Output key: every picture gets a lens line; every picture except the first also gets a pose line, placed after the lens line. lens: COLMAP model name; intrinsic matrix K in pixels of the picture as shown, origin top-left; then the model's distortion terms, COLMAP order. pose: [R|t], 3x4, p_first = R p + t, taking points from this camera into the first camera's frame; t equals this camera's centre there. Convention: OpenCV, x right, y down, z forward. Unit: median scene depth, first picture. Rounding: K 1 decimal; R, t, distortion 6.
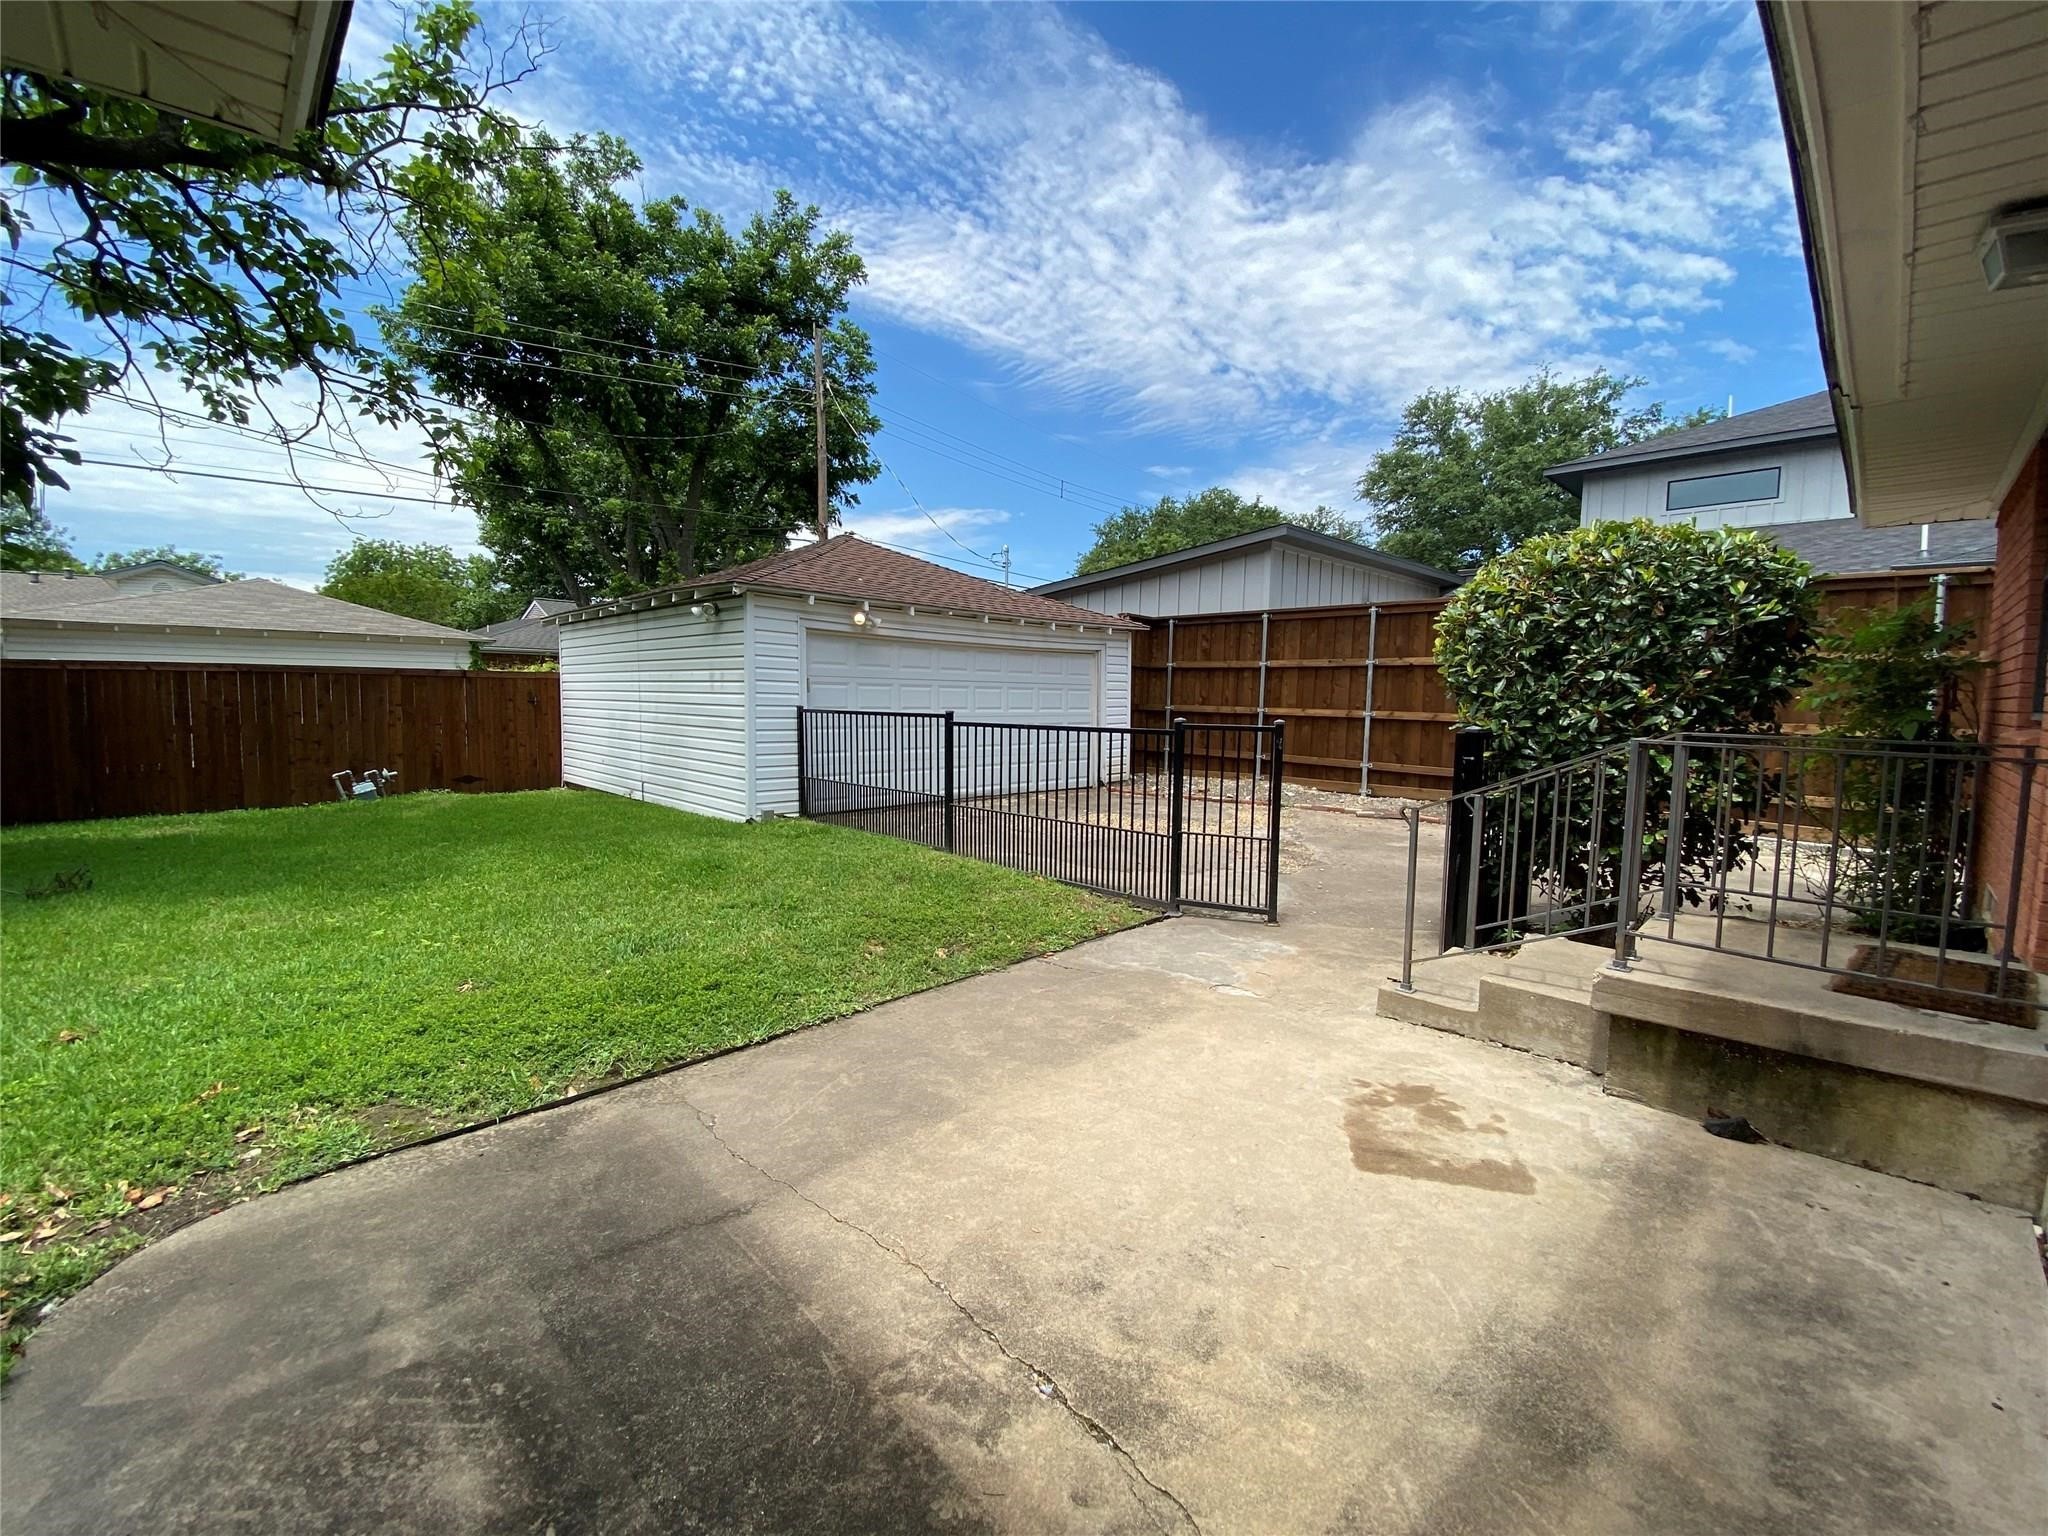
lens RADIAL K [[834.8, 0, 1016.2], [0, 834.8, 764.0], [0, 0, 1]] dist [0.026679, -0.024591]
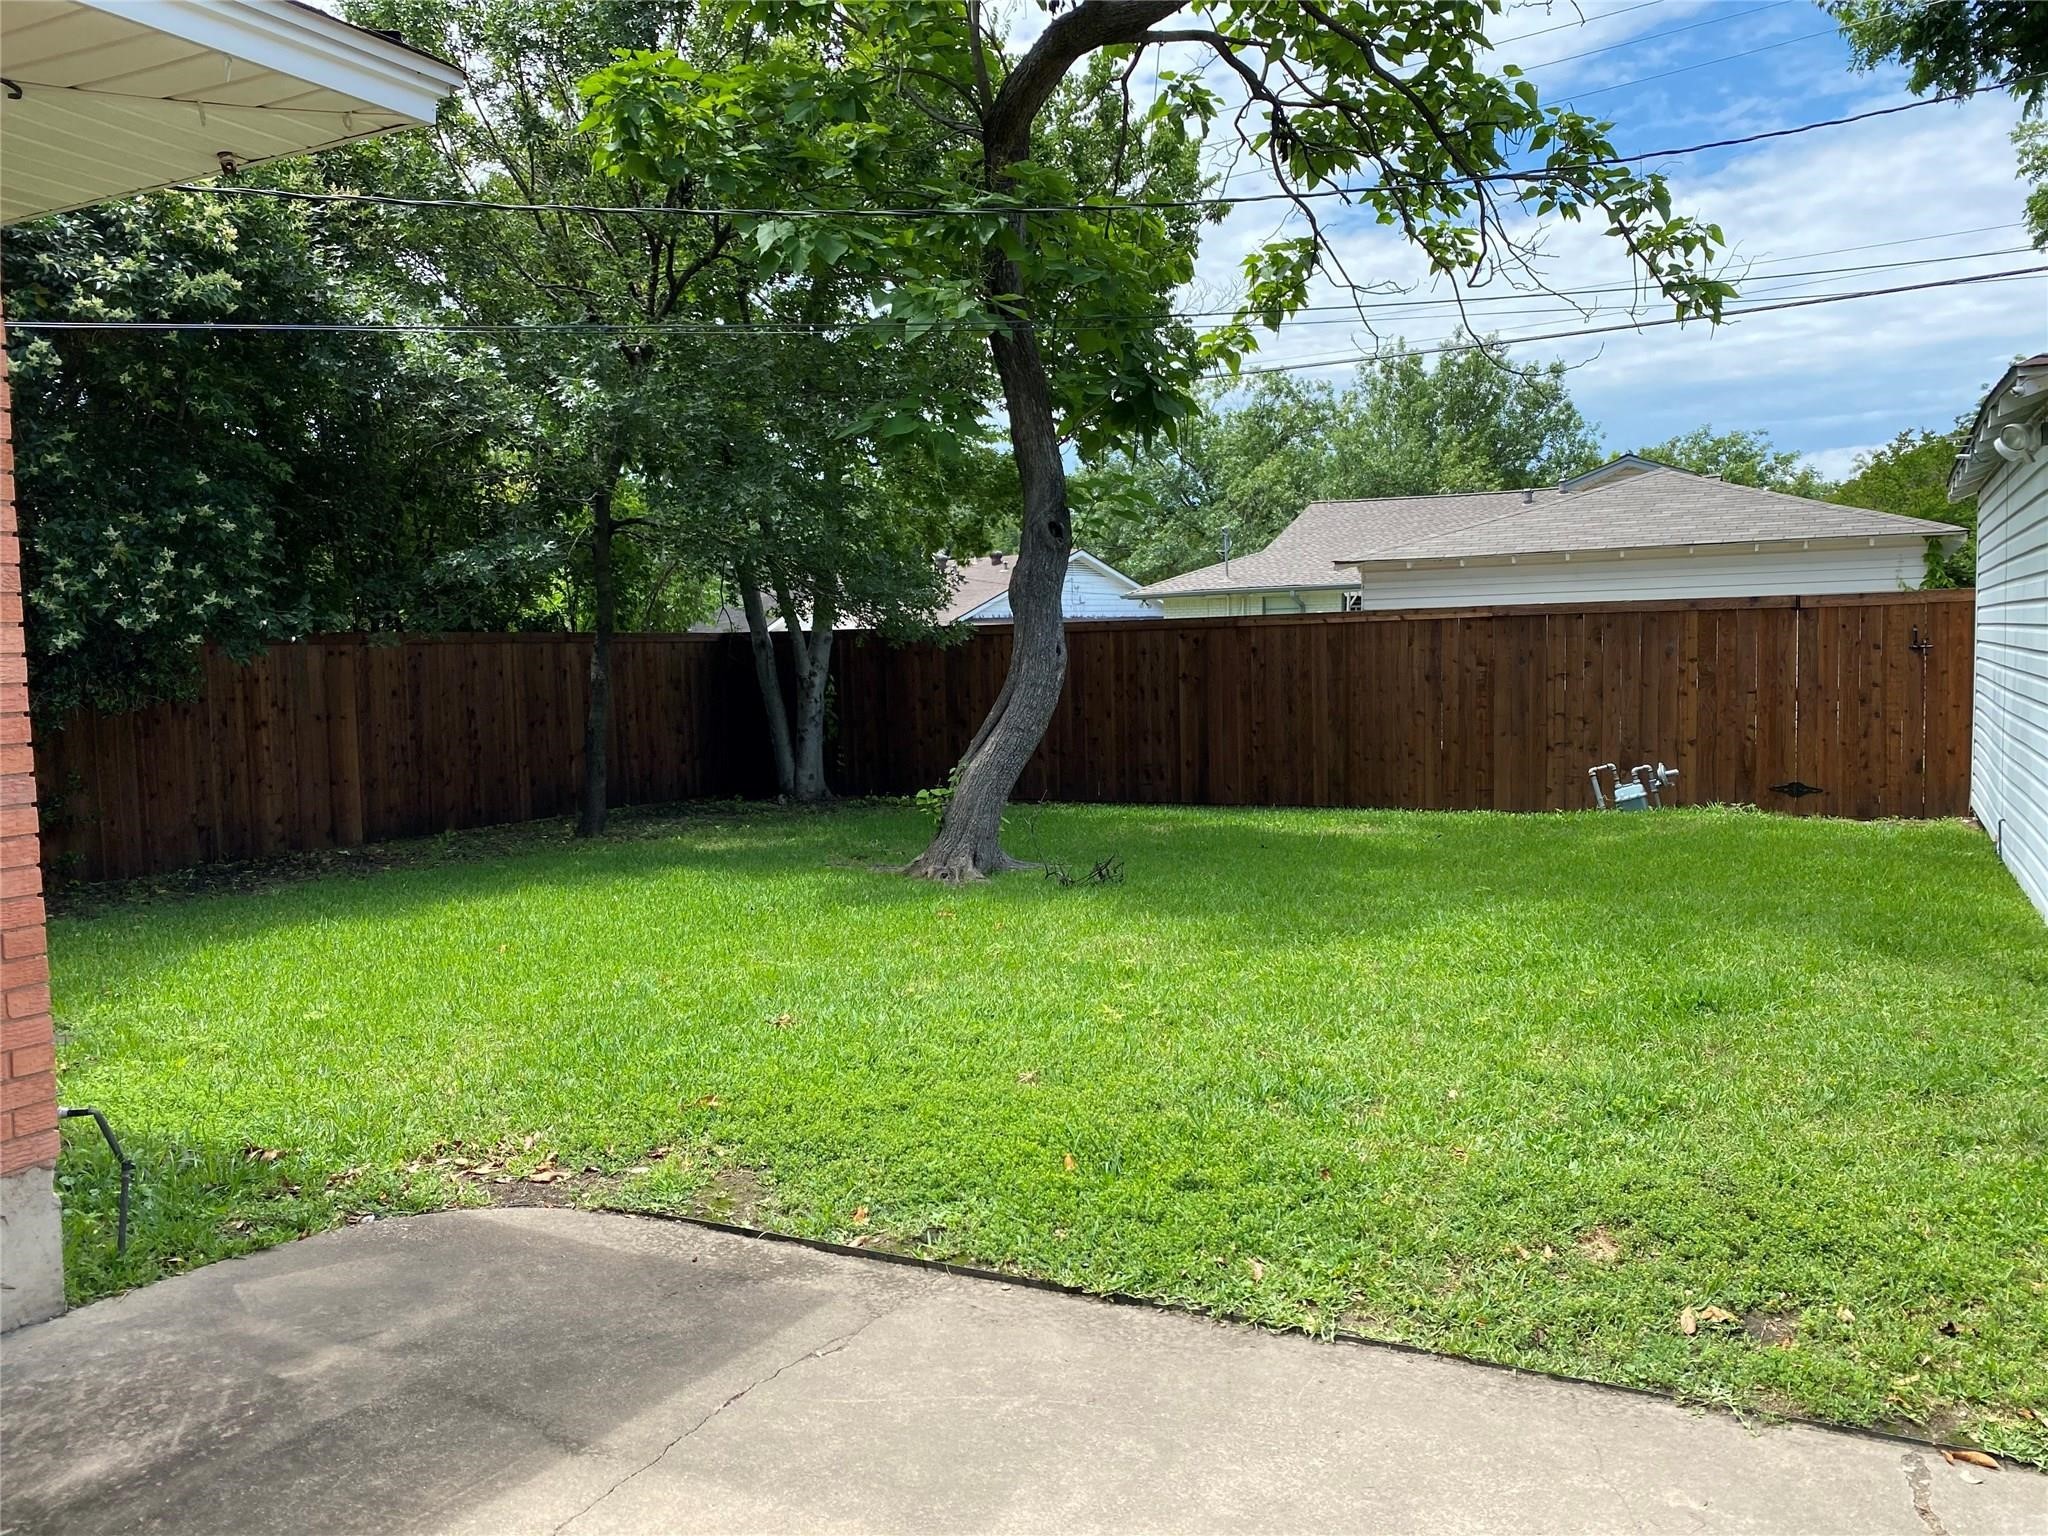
lens RADIAL K [[1561.8, 0, 1024.0], [0, 1561.8, 768.0], [0, 0, 1]] dist [0.042782, -0.039015]
pose [[0.314320, 0.051682, -0.947909, 0.540119], [-0.044400, 0.998225, 0.039702, -0.045309], [0.948278, 0.029608, 0.316057, 0.521977]]
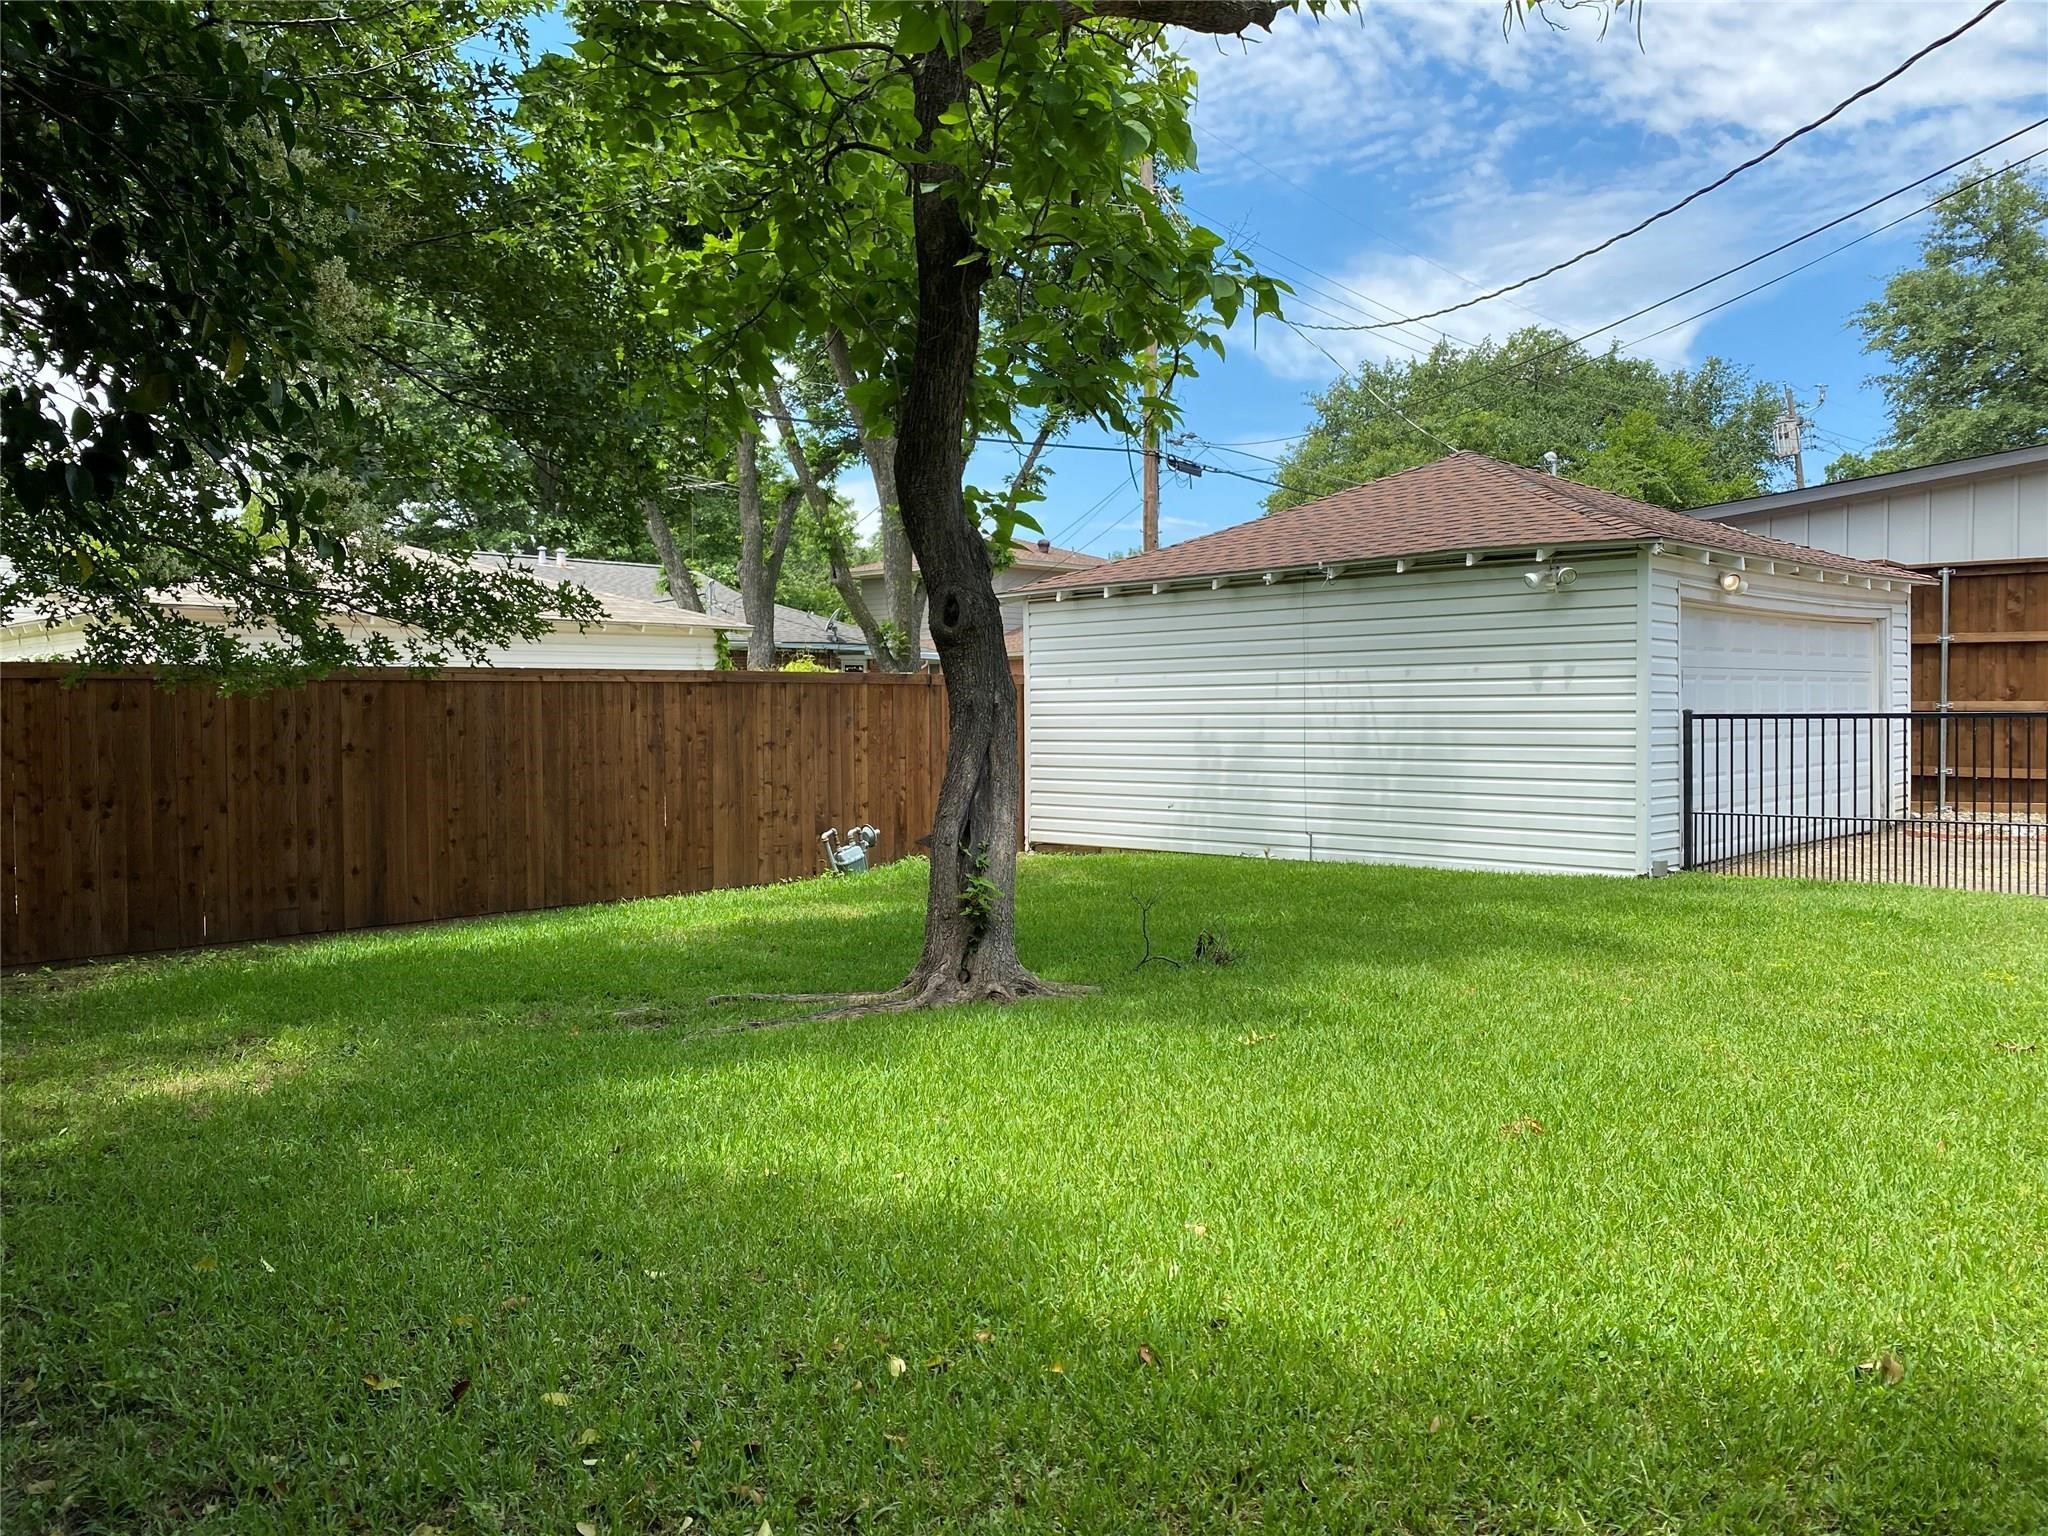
lens RADIAL K [[1561.8, 0, 1024.0], [0, 1561.8, 768.0], [0, 0, 1]] dist [0.042782, -0.039015]
pose [[0.999390, -0.025069, 0.024334, -1.804099], [0.026040, 0.998843, -0.040435, 0.036969], [-0.023292, 0.041044, 0.998886, -0.621653]]
